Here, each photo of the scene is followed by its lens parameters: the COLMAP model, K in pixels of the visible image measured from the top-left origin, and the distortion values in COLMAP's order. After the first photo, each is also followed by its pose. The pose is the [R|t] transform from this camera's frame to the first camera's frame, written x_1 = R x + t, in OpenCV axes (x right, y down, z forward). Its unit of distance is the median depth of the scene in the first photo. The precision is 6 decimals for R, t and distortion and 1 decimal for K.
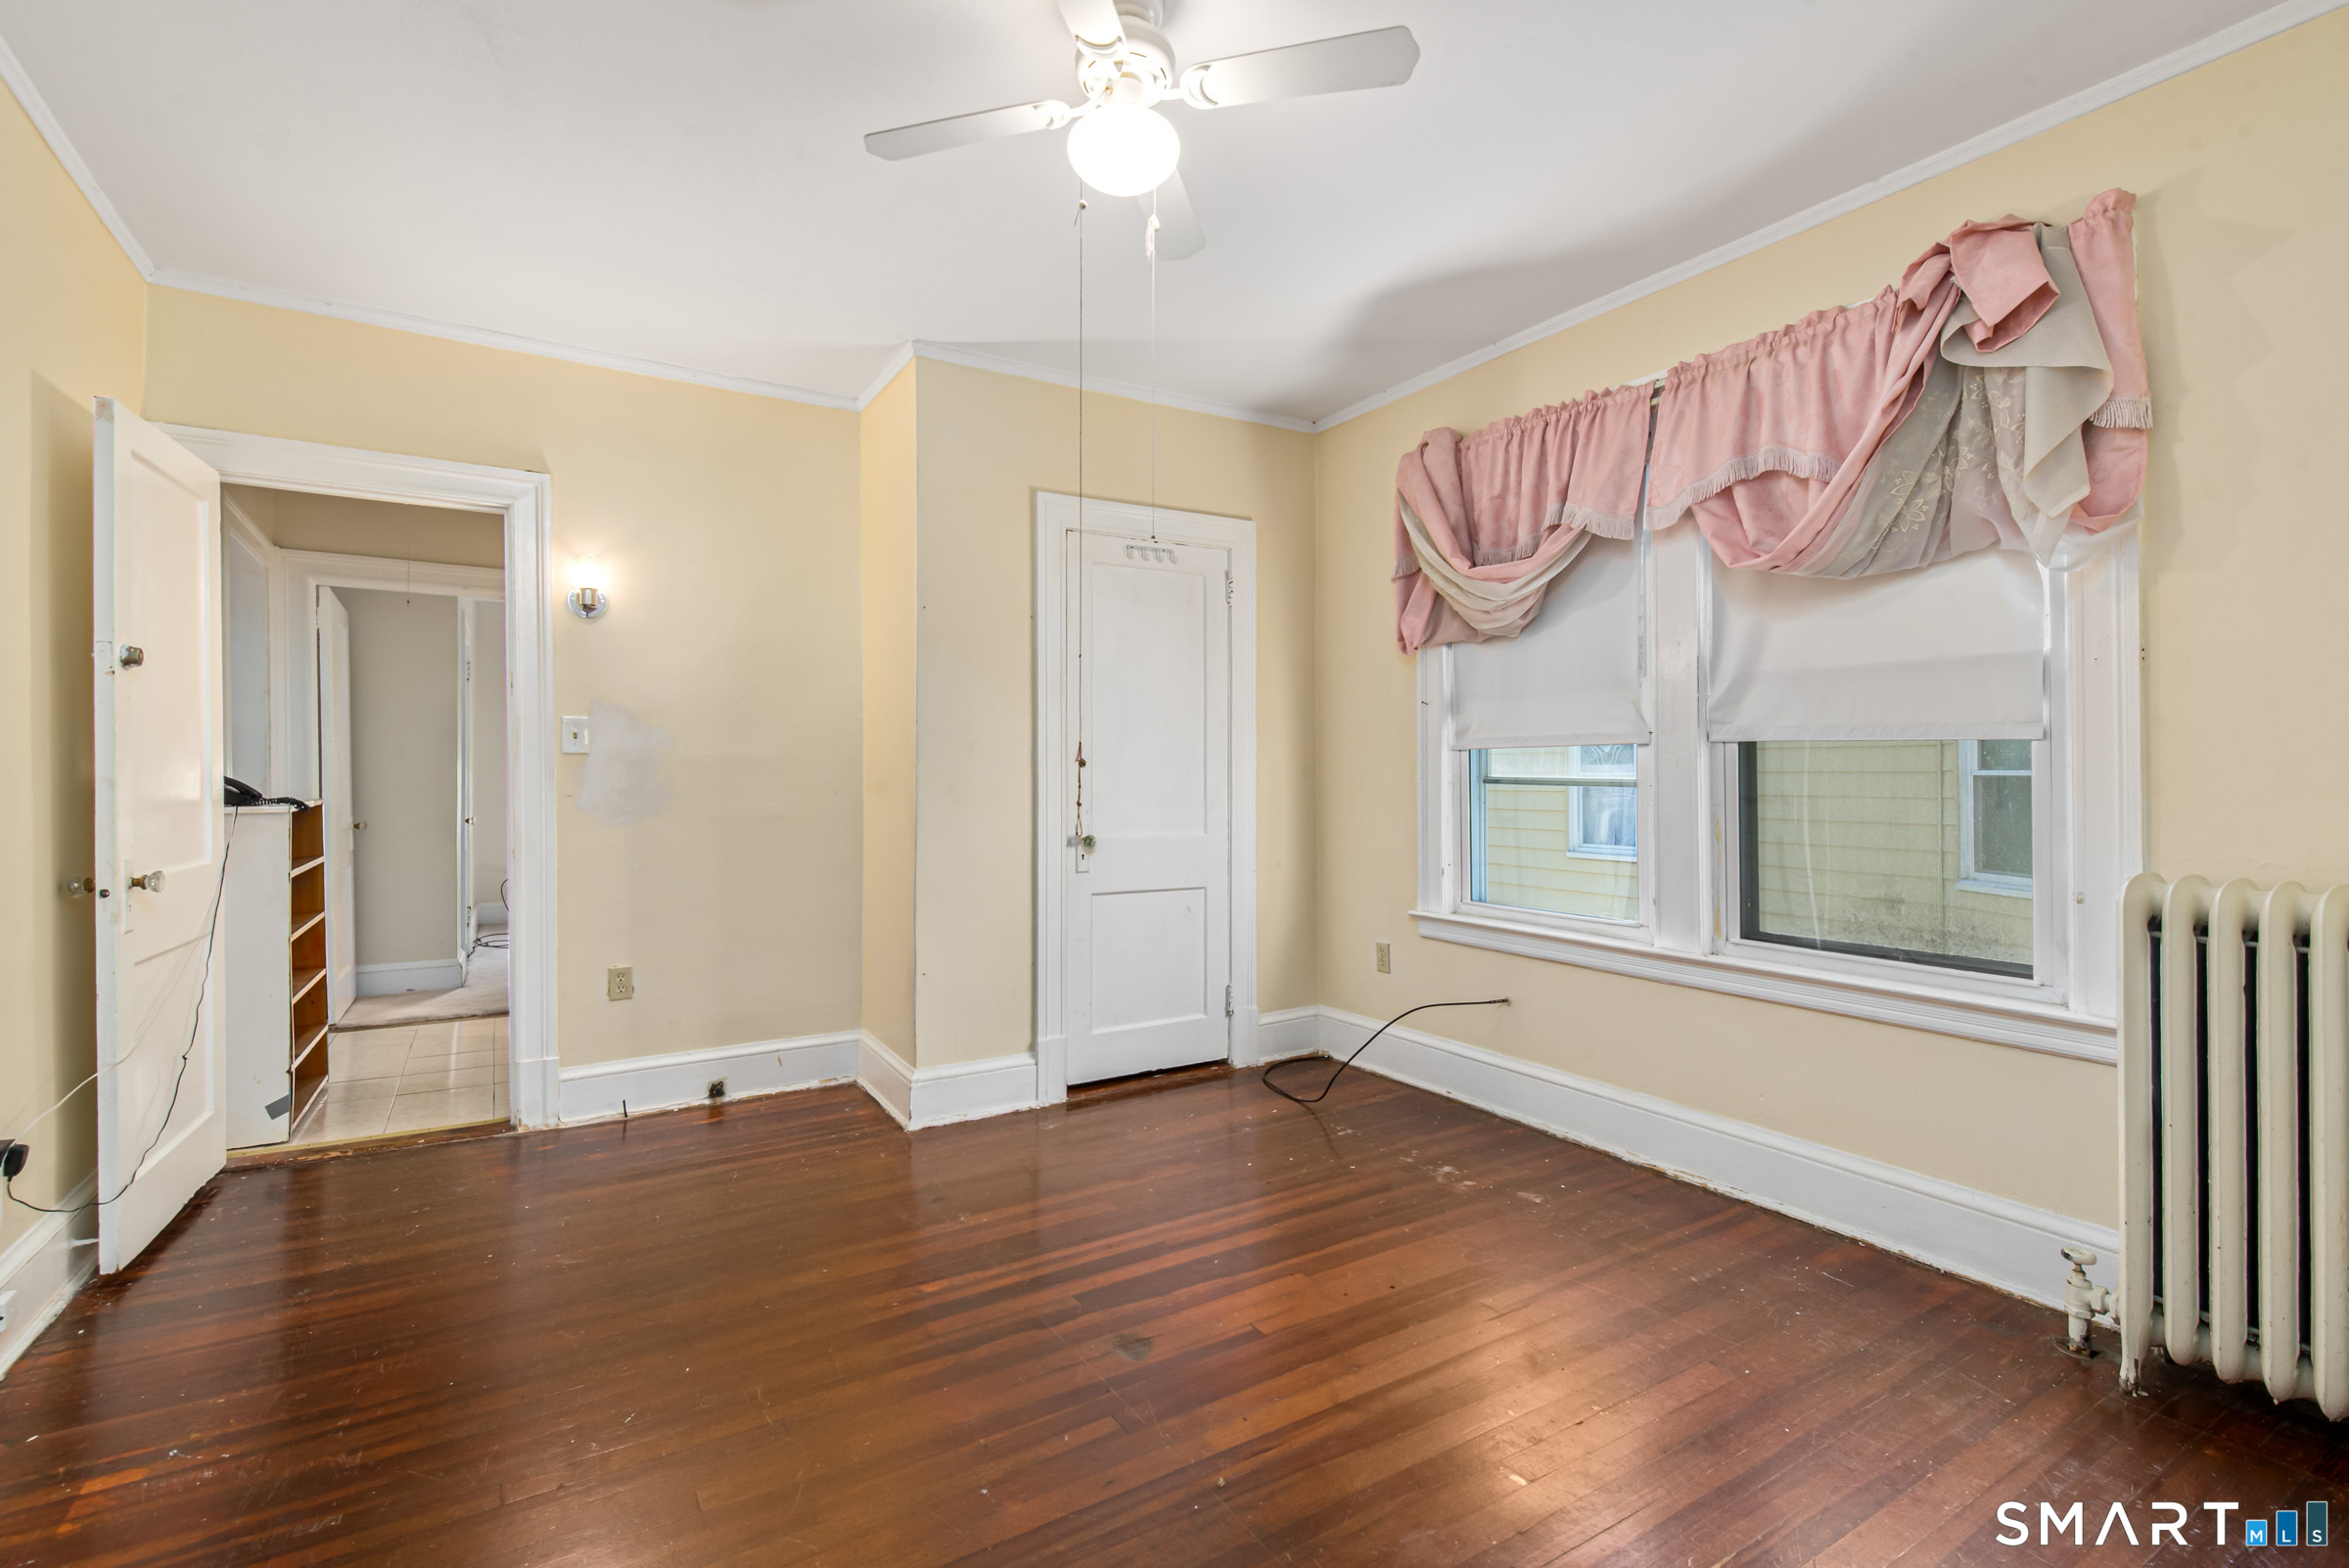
lens RADIAL K [[1039.5, 0, 1167.9], [0, 1039.5, 768.4], [0, 0, 1]] dist [-0.000925, 0.000038]
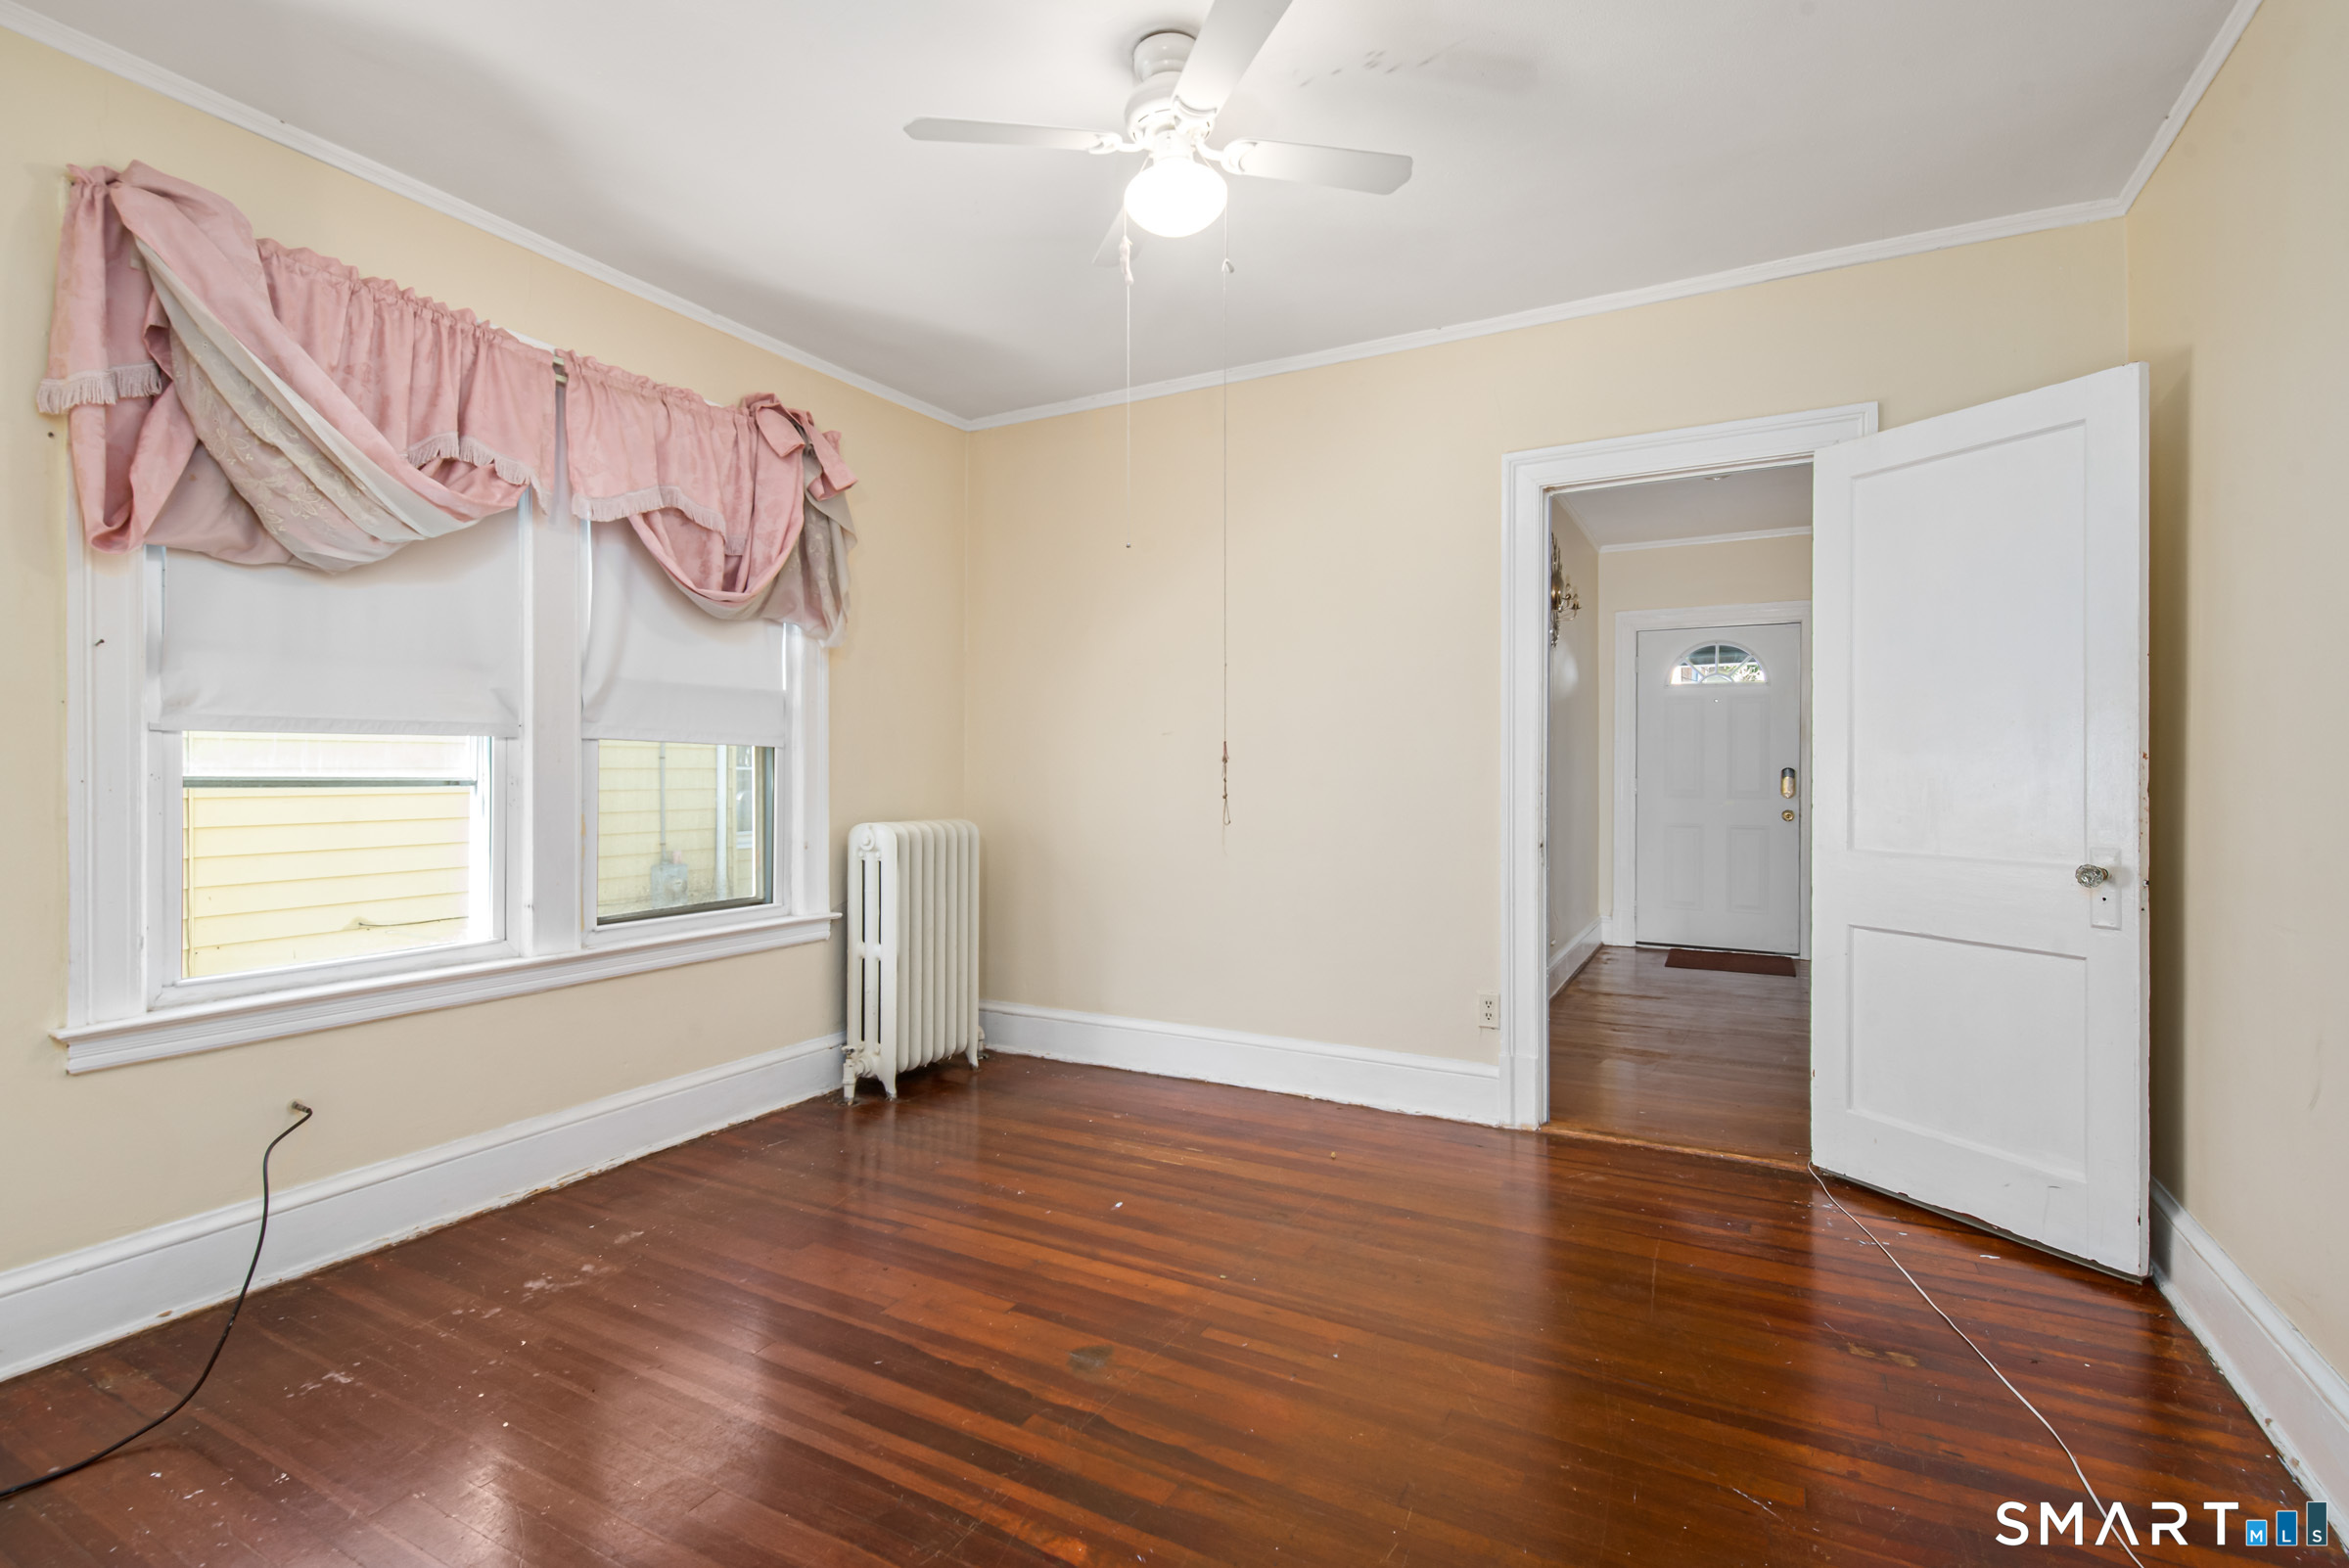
lens RADIAL K [[1039.5, 0, 1170.3], [0, 1039.5, 780.0], [0, 0, 1]] dist [-0.000925, 0.000038]
pose [[-0.476085, -0.009177, 0.879351, -0.662415], [-0.002037, 0.999954, 0.009333, 0.003710], [-0.879397, 0.002652, -0.476082, 1.004411]]
